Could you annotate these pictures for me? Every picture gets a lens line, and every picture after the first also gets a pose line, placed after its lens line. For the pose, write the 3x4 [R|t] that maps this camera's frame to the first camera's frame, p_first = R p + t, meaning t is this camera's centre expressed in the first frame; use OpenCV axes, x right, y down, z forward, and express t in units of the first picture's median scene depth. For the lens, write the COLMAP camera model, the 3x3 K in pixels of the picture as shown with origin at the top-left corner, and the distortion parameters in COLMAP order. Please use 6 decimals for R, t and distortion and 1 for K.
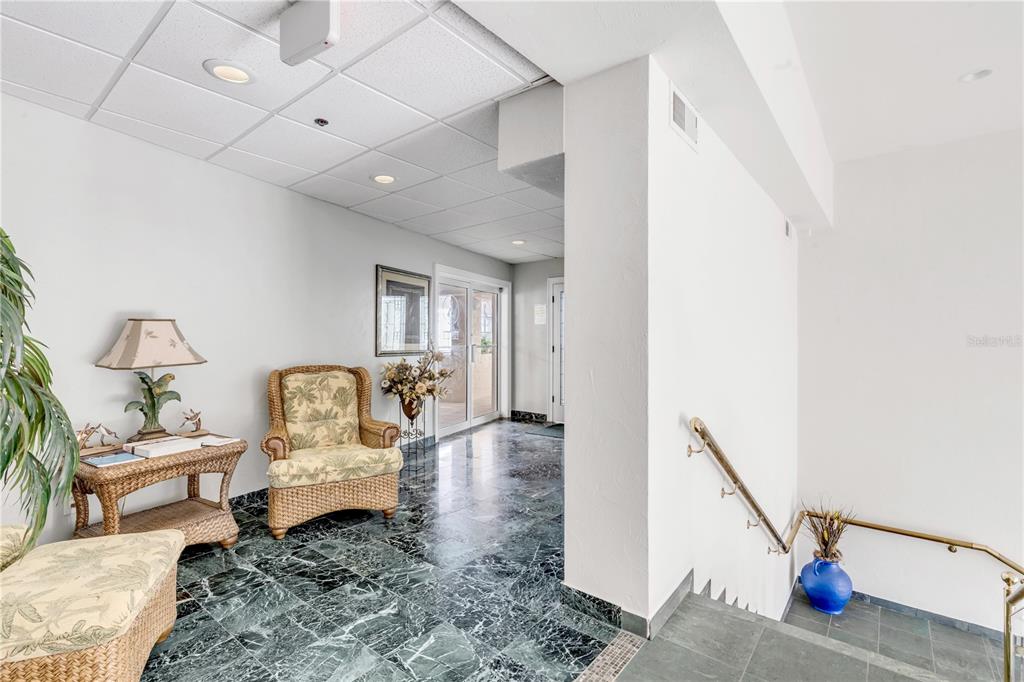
lens RADIAL K [[472.4, 0, 509.2], [0, 472.4, 340.1], [0, 0, 1]] dist [0.002070, -0.000108]
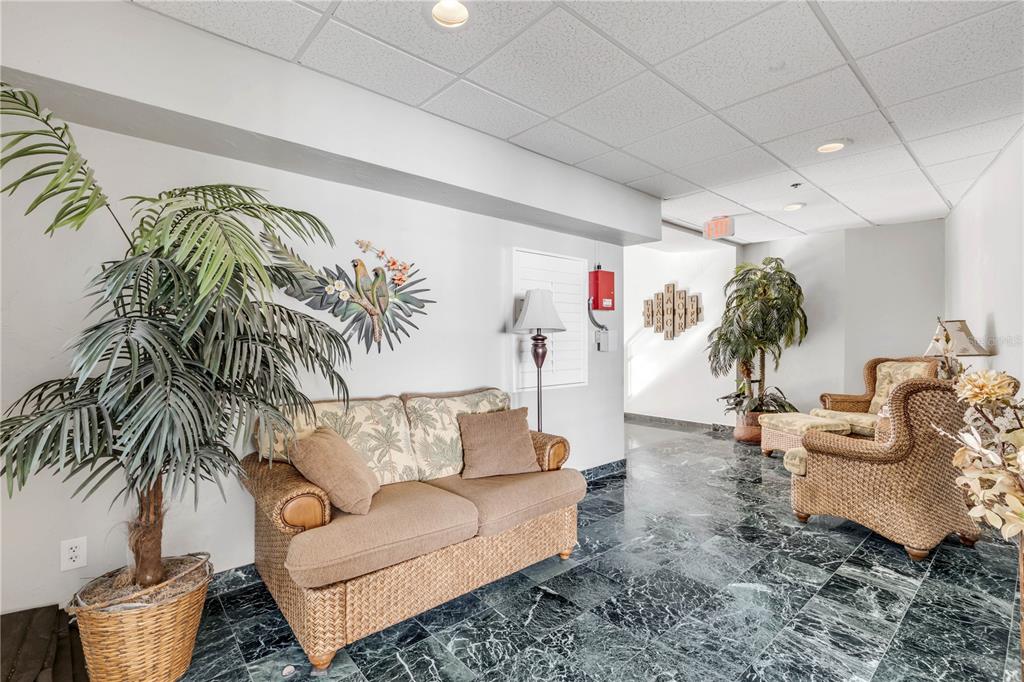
lens RADIAL K [[472.4, 0, 513.6], [0, 472.4, 340.5], [0, 0, 1]] dist [0.002070, -0.000108]
pose [[-0.986722, 0.001448, 0.162411, 0.182622], [0.001906, 0.999995, 0.002668, 0.001578], [-0.162407, 0.002942, -0.986720, 2.207410]]
